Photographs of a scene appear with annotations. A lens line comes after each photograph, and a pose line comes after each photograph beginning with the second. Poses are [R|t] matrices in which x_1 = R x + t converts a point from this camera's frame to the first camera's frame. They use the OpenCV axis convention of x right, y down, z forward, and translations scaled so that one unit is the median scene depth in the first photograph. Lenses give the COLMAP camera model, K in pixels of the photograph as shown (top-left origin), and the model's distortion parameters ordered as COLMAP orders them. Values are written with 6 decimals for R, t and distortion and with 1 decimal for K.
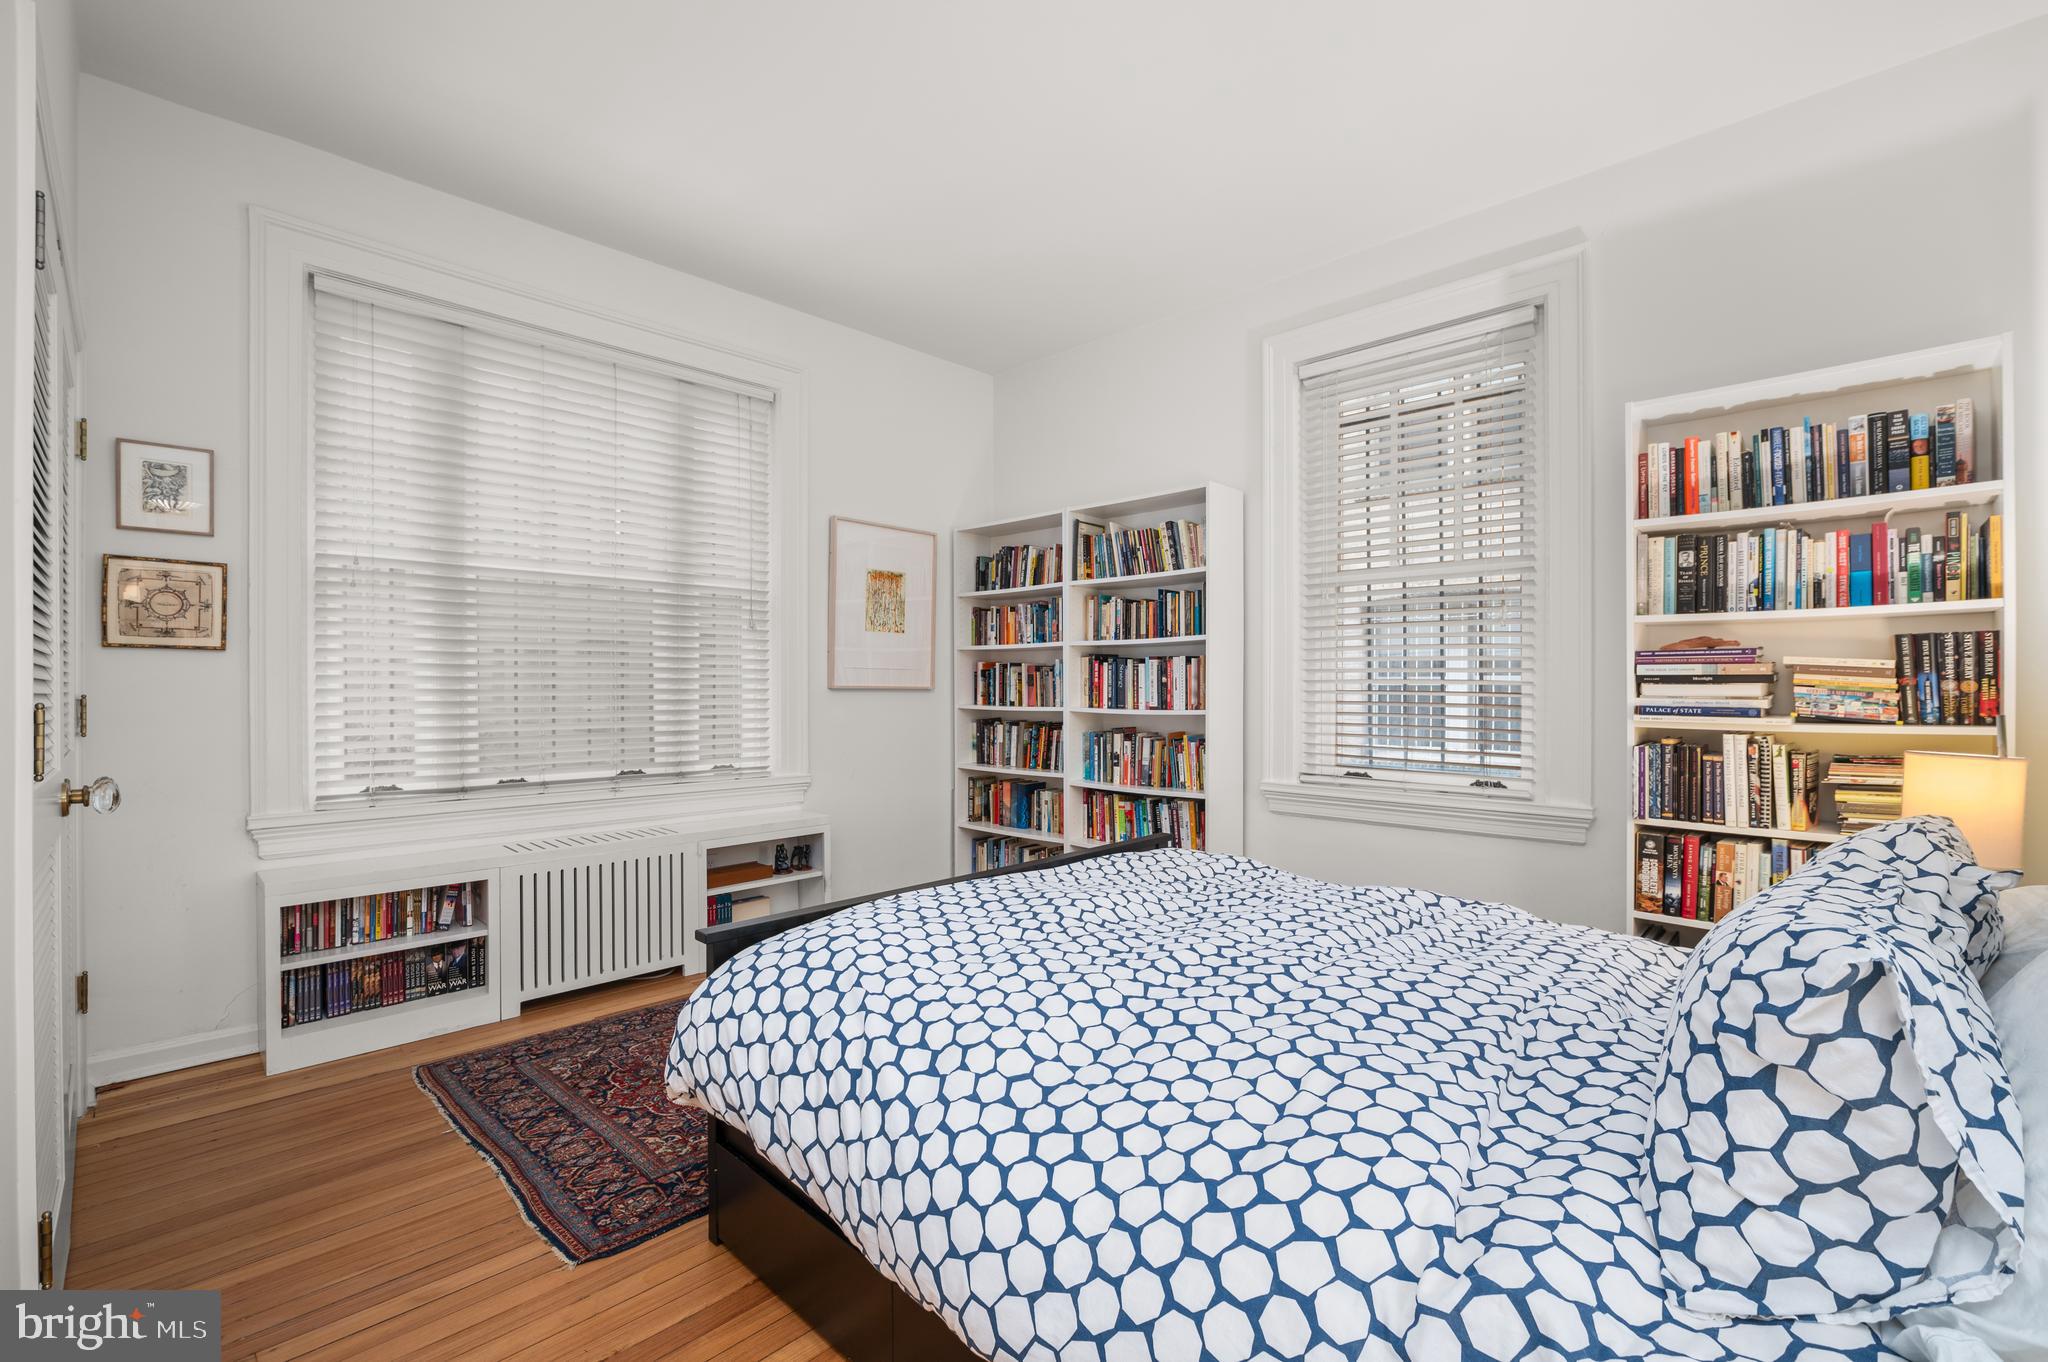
lens RADIAL K [[885.4, 0, 1019.3], [0, 885.4, 692.1], [0, 0, 1]] dist [-0.002641, -0.000435]
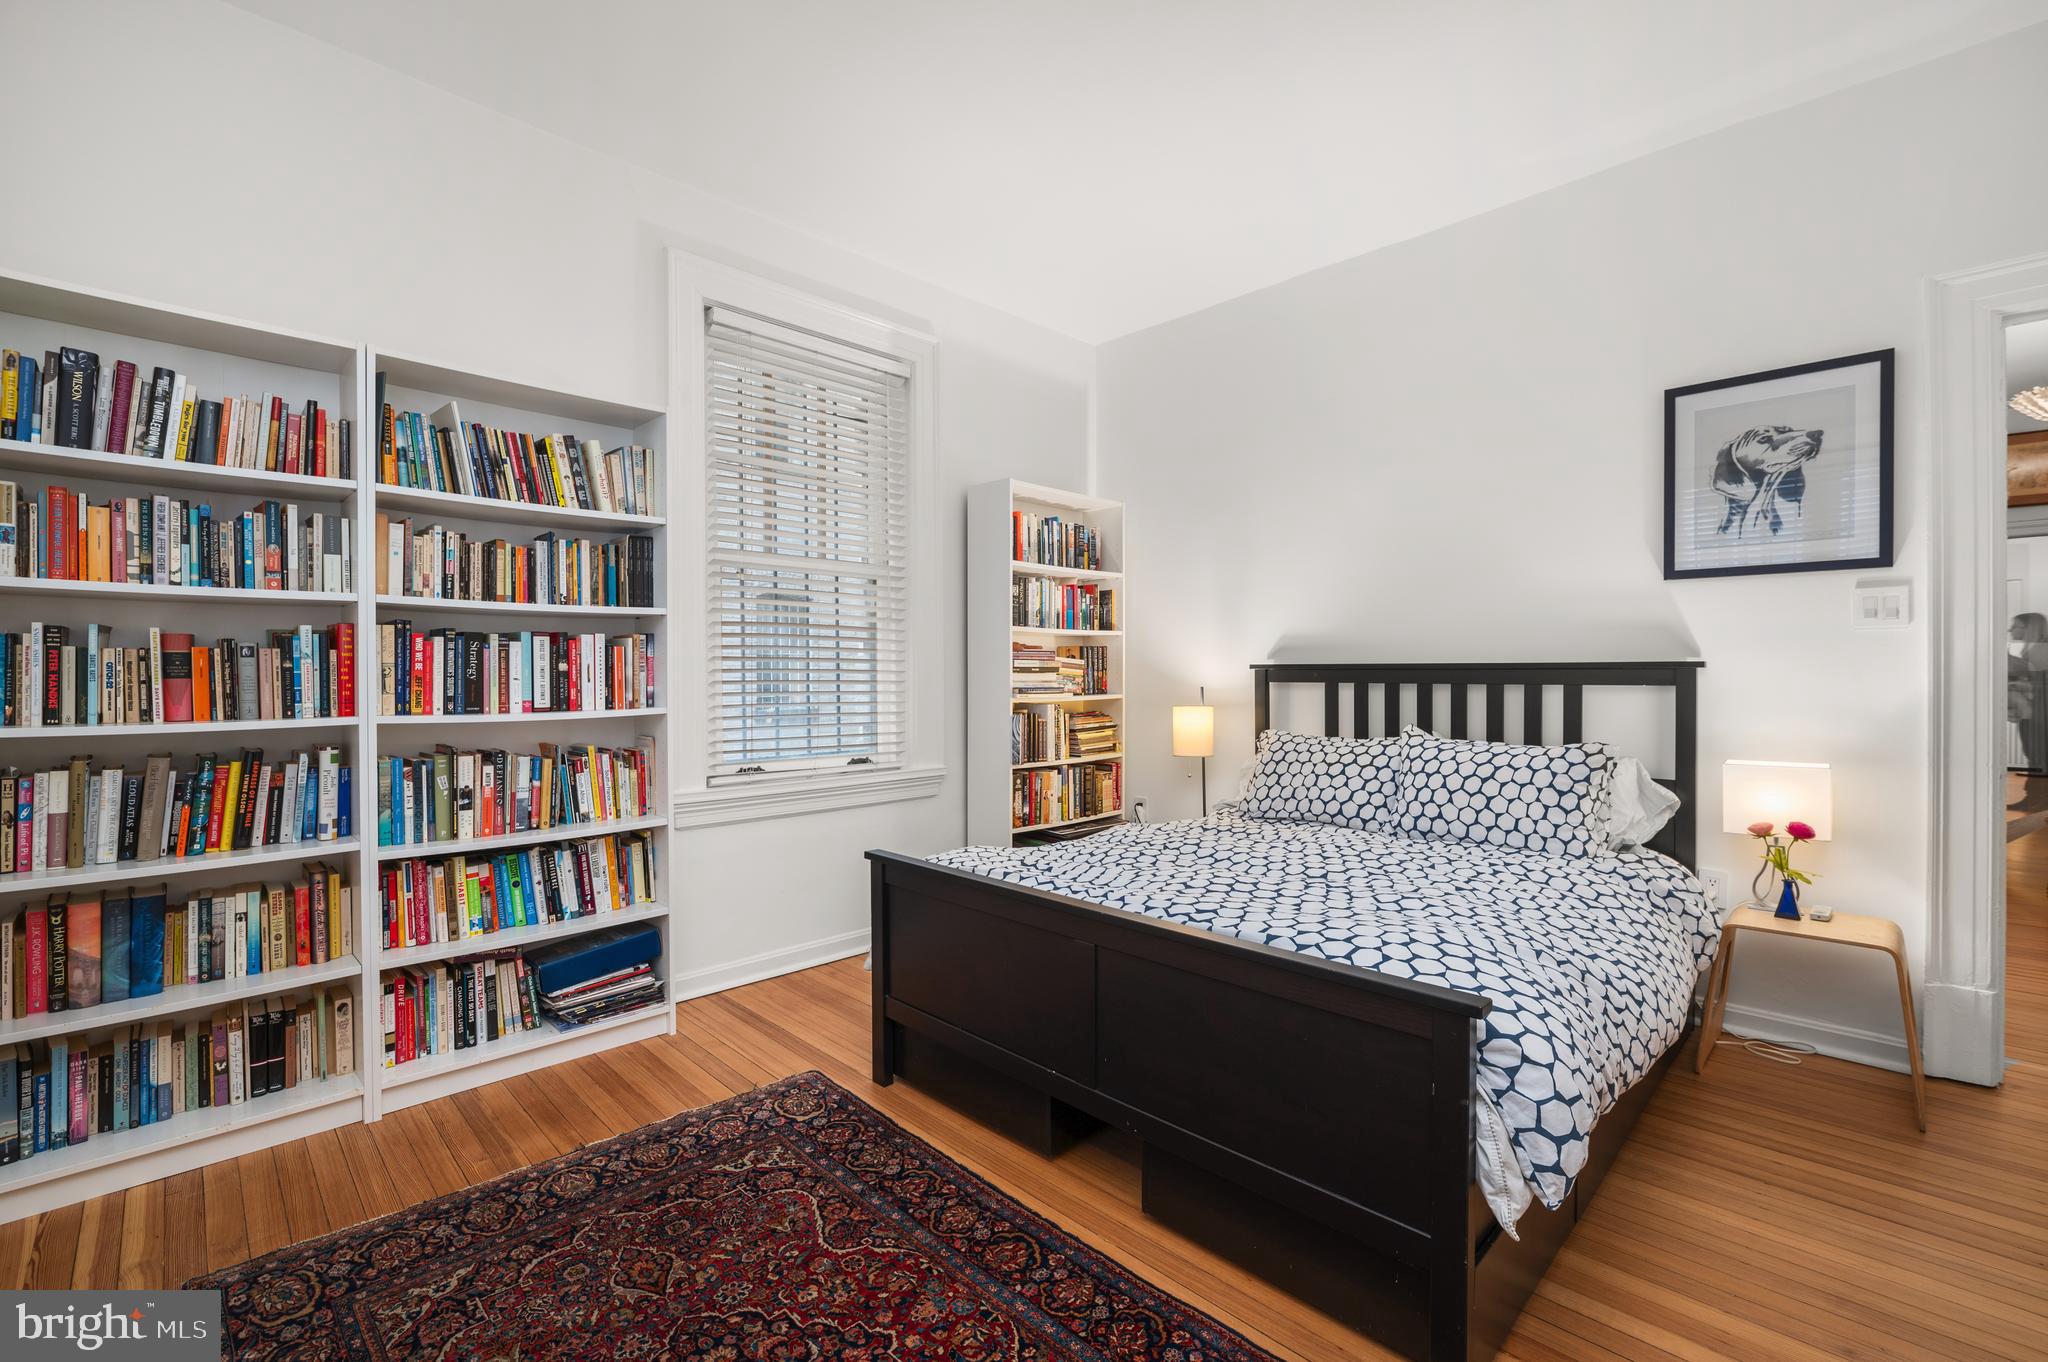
lens RADIAL K [[885.4, 0, 1017.0], [0, 885.4, 667.8], [0, 0, 1]] dist [-0.002641, -0.000435]
pose [[0.022487, 0.000602, 0.999747, -0.506153], [0.004973, 0.999987, -0.000714, -0.011076], [-0.999735, 0.004988, 0.022484, 0.639174]]
